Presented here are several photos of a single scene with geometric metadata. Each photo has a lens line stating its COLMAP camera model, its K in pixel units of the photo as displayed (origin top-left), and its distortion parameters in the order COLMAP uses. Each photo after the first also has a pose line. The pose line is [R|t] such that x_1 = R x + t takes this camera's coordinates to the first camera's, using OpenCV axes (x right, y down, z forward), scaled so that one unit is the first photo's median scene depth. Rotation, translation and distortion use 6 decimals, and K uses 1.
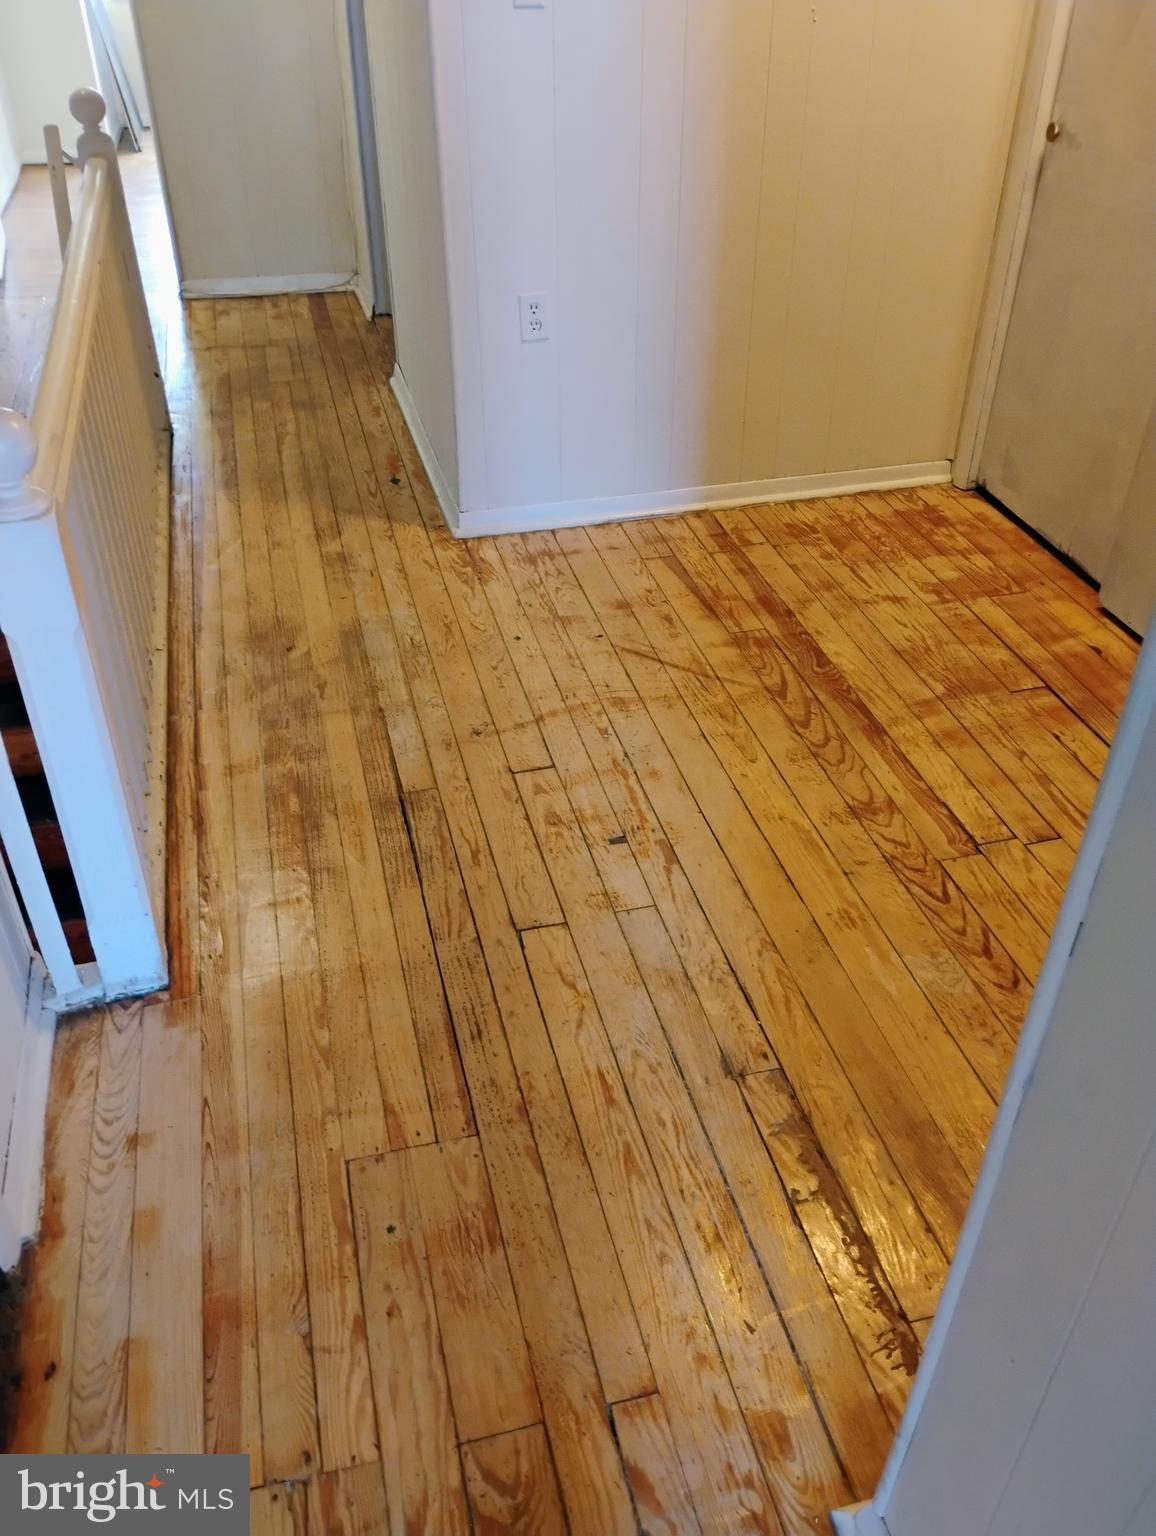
lens RADIAL K [[1282.9, 0, 581.4], [0, 1282.9, 767.0], [0, 0, 1]] dist [-0.001411, -0.017107]
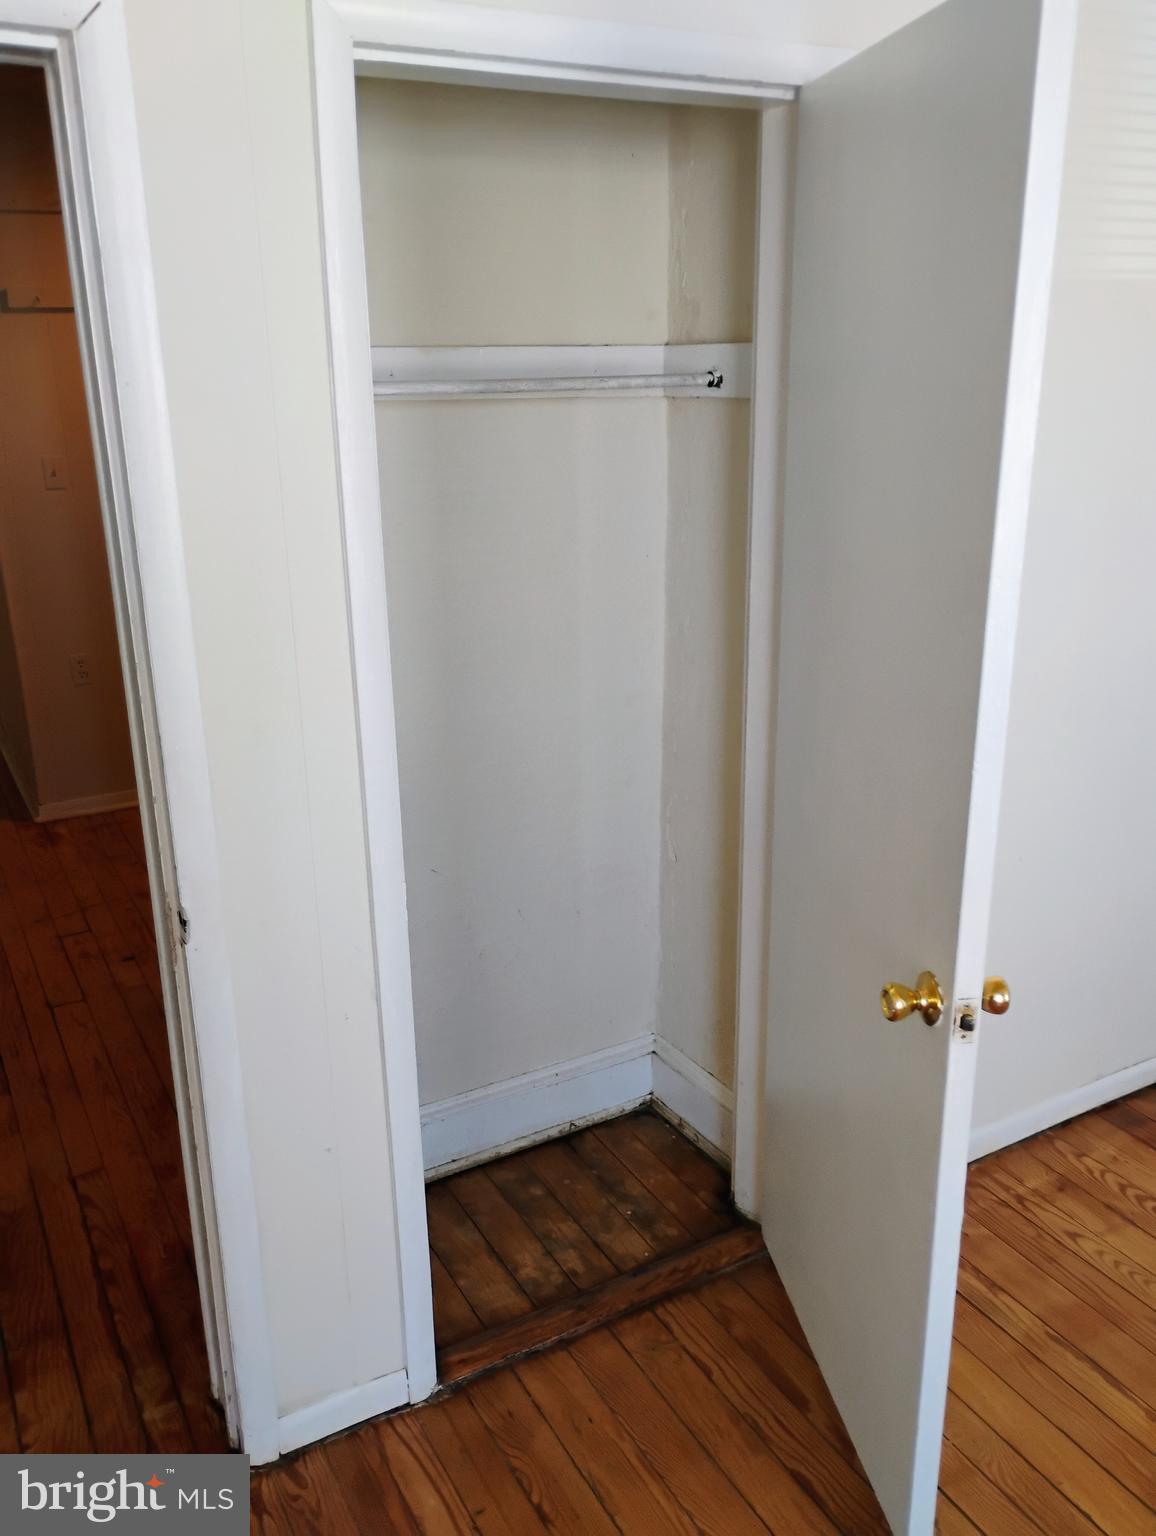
lens RADIAL K [[1282.9, 0, 577.4], [0, 1282.9, 767.3], [0, 0, 1]] dist [-0.001411, -0.017107]
pose [[0.965734, -0.086974, 0.244526, 0.189465], [0.157160, 0.945769, -0.284293, 0.355240], [-0.206539, 0.312981, 0.927030, -0.578891]]
